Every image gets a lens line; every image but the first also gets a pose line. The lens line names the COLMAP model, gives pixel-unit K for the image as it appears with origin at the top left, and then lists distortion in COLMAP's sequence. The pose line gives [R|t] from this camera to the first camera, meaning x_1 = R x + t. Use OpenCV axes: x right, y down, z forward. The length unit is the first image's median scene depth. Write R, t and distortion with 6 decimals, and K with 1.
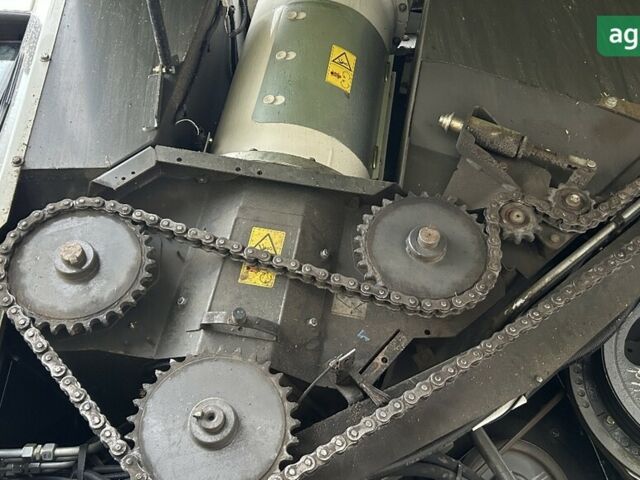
lens RADIAL K [[647.2, 0, 324.8], [0, 647.2, 239.6], [0, 0, 1]] dist [0.123339, -0.276292]
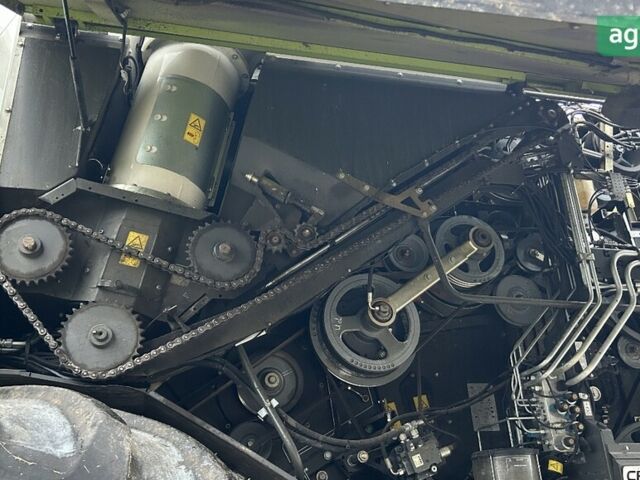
lens RADIAL K [[647.2, 0, 324.8], [0, 647.2, 239.6], [0, 0, 1]] dist [0.123339, -0.276292]
pose [[0.980730, 0.093292, 0.171656, 0.117106], [-0.117235, 0.983874, 0.135088, -0.322234], [-0.156285, -0.152609, 0.975851, -0.914956]]
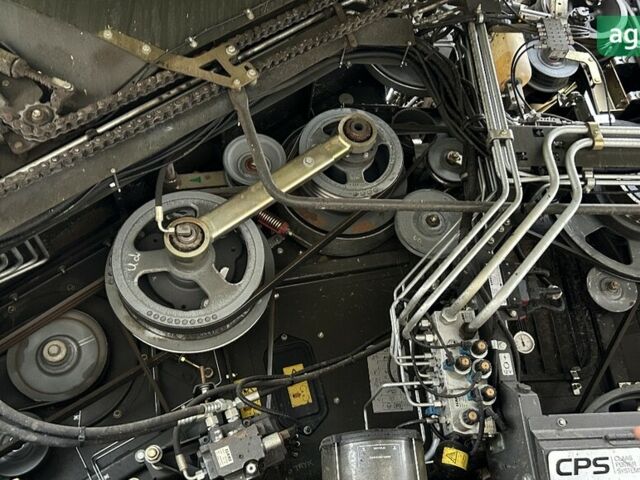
lens RADIAL K [[647.2, 0, 324.8], [0, 647.2, 239.6], [0, 0, 1]] dist [0.123339, -0.276292]
pose [[0.996240, 0.028739, 0.081735, 0.883430], [-0.039295, 0.990652, 0.130633, -0.010155], [-0.077217, -0.133354, 0.988056, -0.322184]]
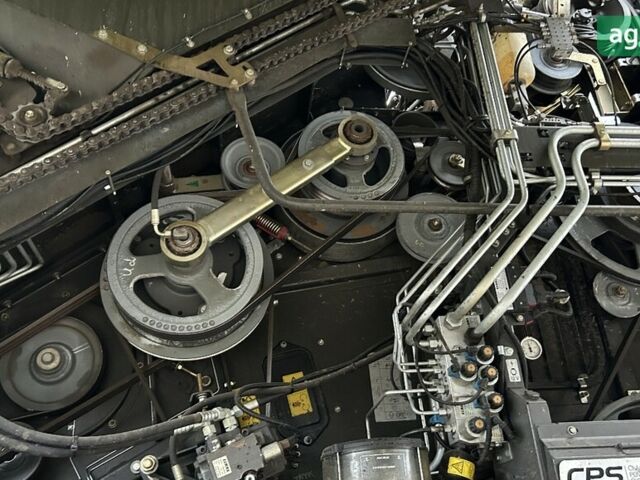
lens RADIAL K [[646.9, 0, 320.0], [0, 646.9, 240.0], [0, 0, 1]] dist [0.112984, -0.235823]
pose [[0.996723, 0.026440, 0.076451, 0.882987], [-0.035083, 0.992859, 0.114019, 0.012253], [-0.072890, -0.116328, 0.990533, -0.285819]]
